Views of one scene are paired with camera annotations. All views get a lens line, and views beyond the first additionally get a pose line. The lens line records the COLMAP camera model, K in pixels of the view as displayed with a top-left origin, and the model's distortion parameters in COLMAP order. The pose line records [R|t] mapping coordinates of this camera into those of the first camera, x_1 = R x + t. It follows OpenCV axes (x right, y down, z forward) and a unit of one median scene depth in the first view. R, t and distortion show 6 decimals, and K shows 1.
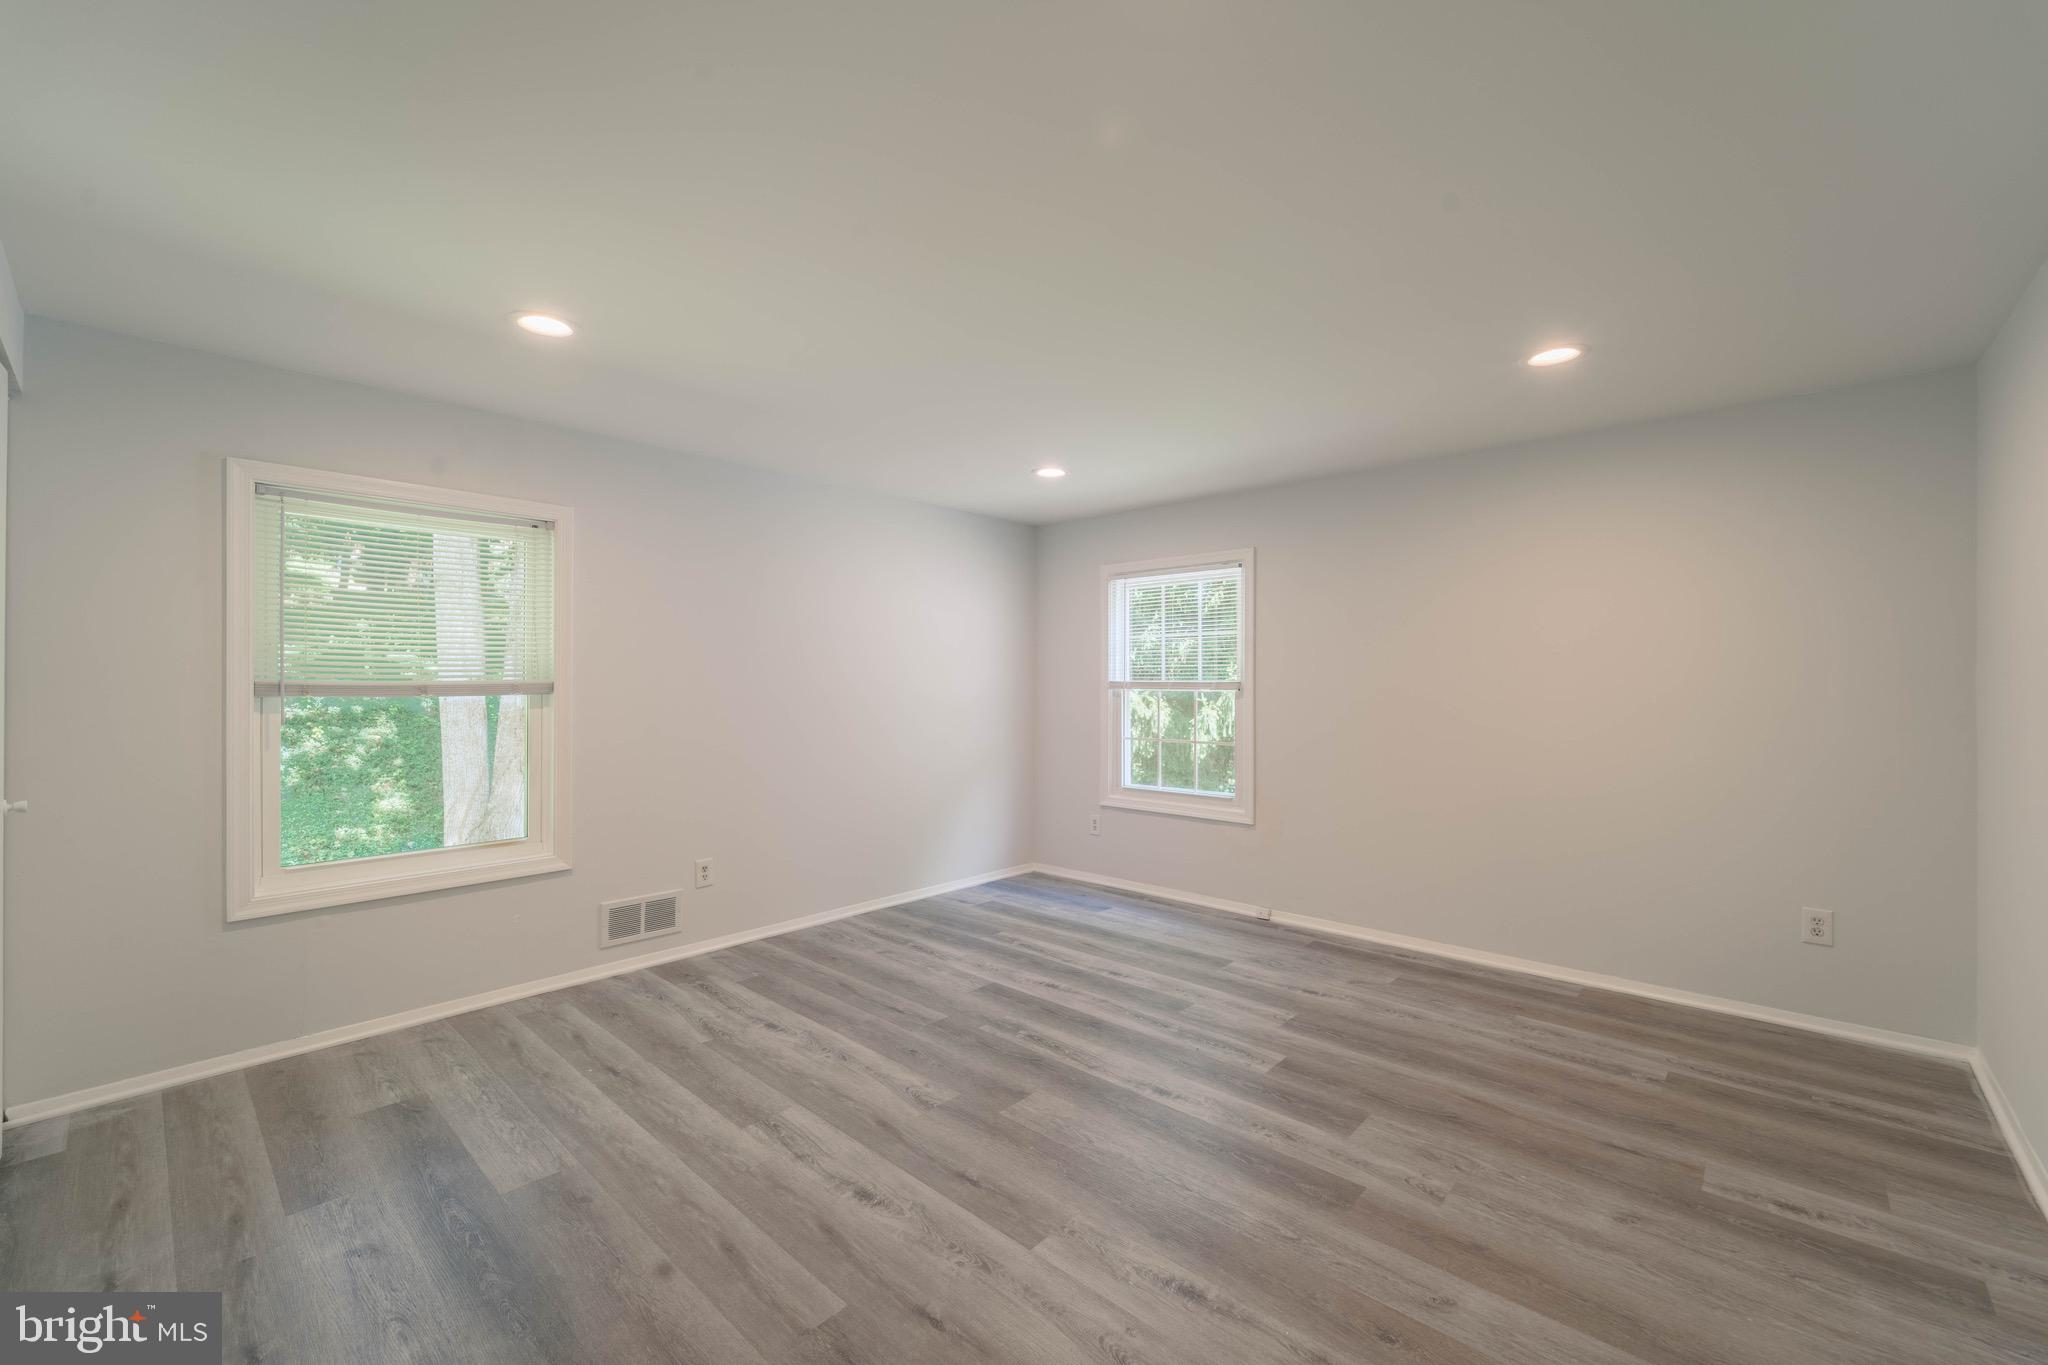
lens RADIAL K [[821.5, 0, 1033.2], [0, 821.5, 678.0], [0, 0, 1]] dist [0.000071, -0.001097]
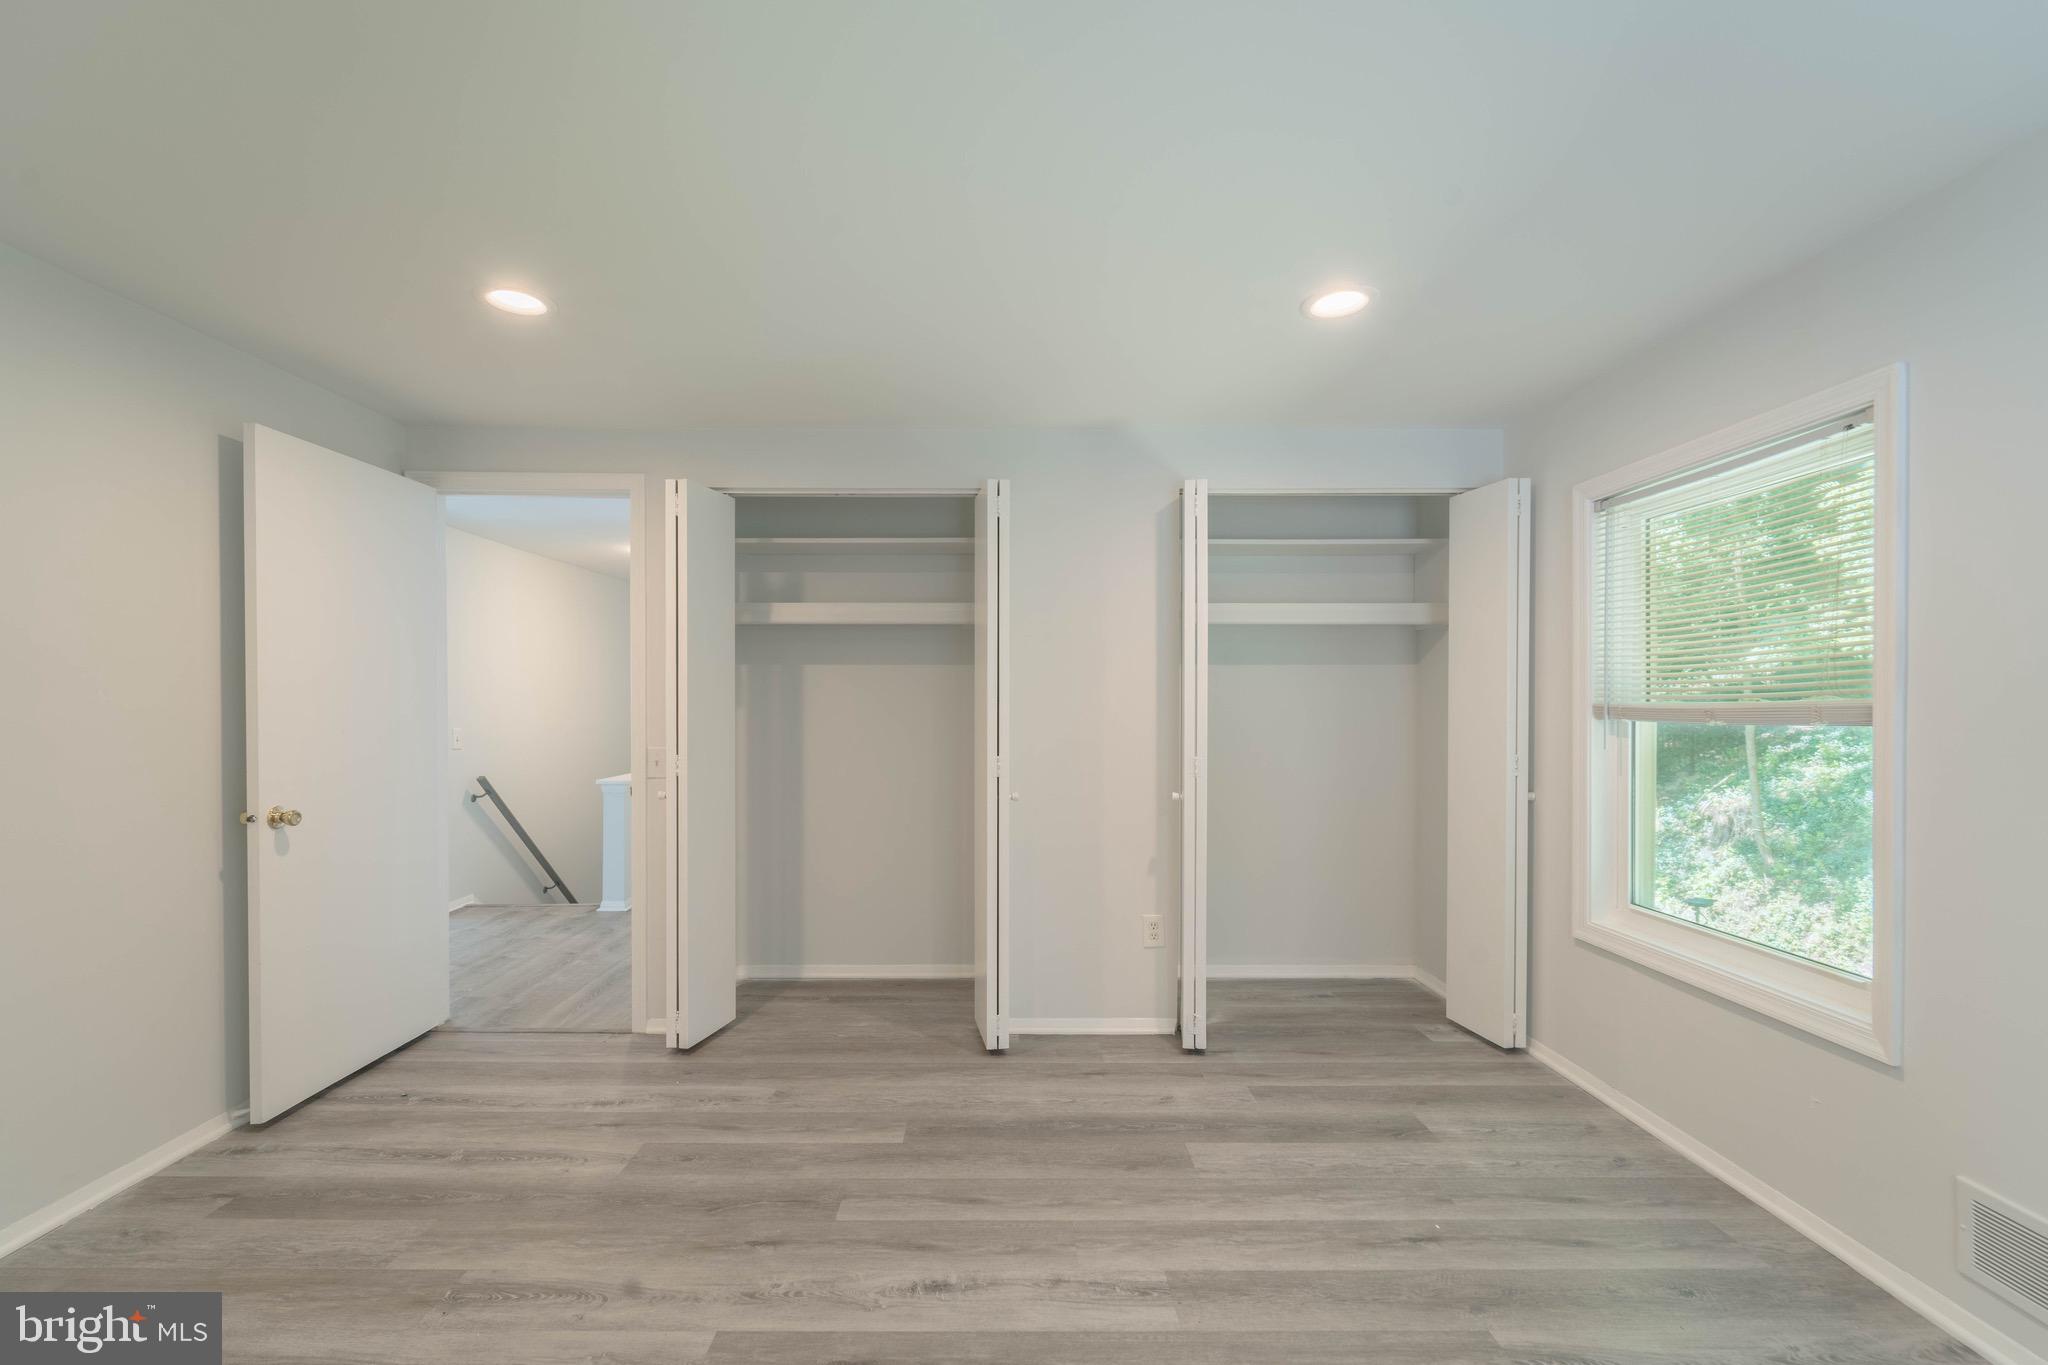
lens RADIAL K [[851.1, 0, 1007.1], [0, 851.1, 707.2], [0, 0, 1]] dist [-0.001794, -0.000471]
pose [[-0.742985, 0.003310, -0.669300, 0.255172], [0.004778, 0.999989, -0.000359, 0.006693], [0.669291, -0.003465, -0.742992, 1.273095]]
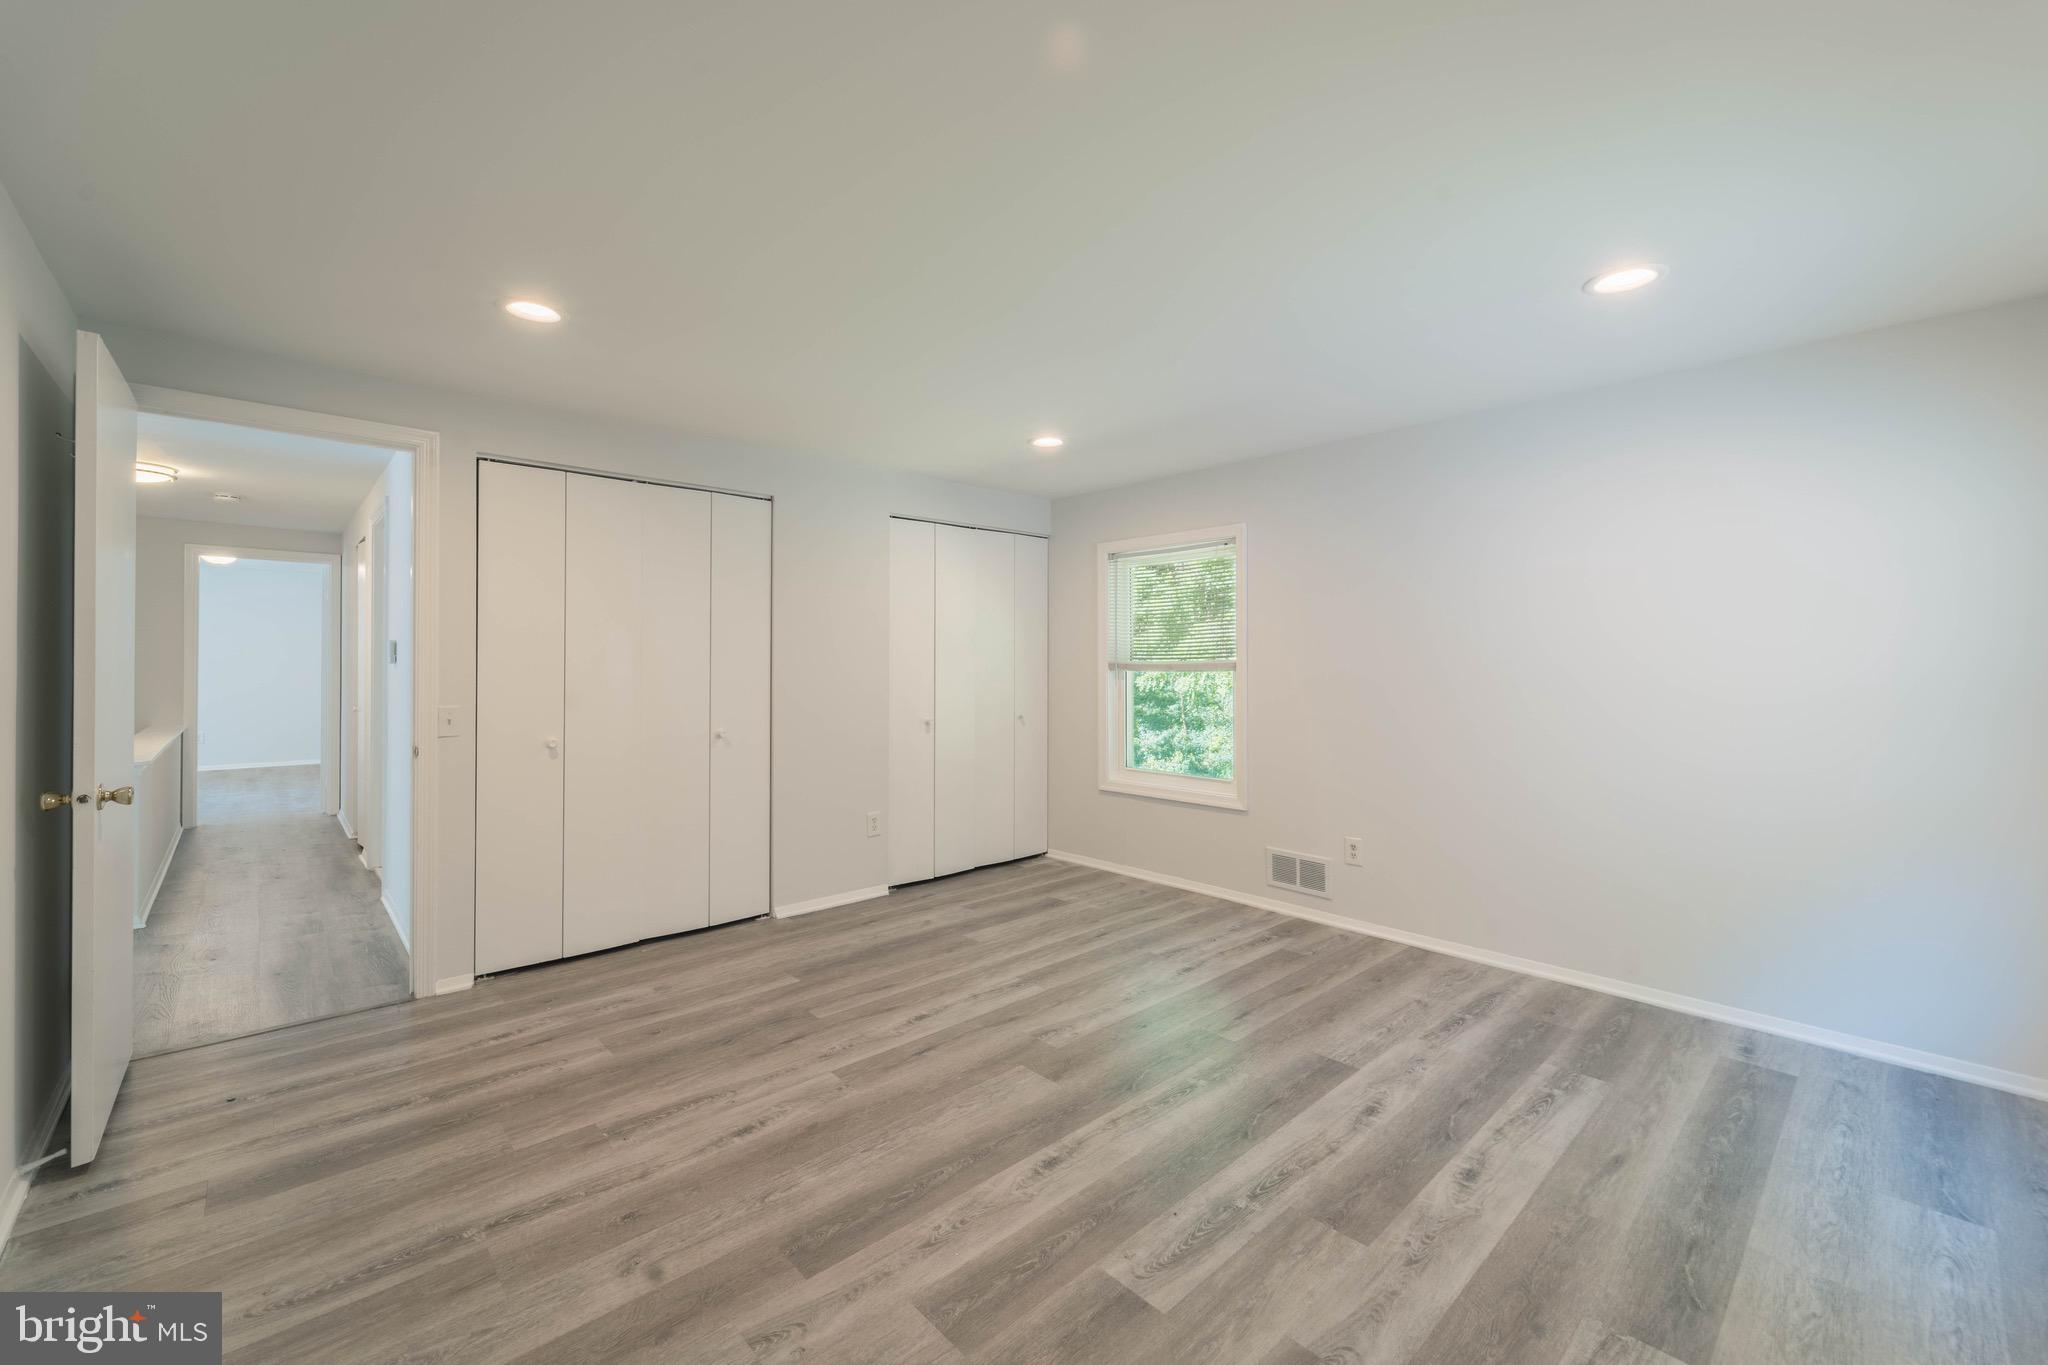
lens RADIAL K [[828.5, 0, 1025.6], [0, 828.5, 659.1], [0, 0, 1]] dist [-0.000129, -0.001308]
pose [[-0.090485, -0.004463, -0.995888, 0.908323], [0.007553, 0.999958, -0.005168, 0.005251], [0.995869, -0.007989, -0.090448, 0.972262]]
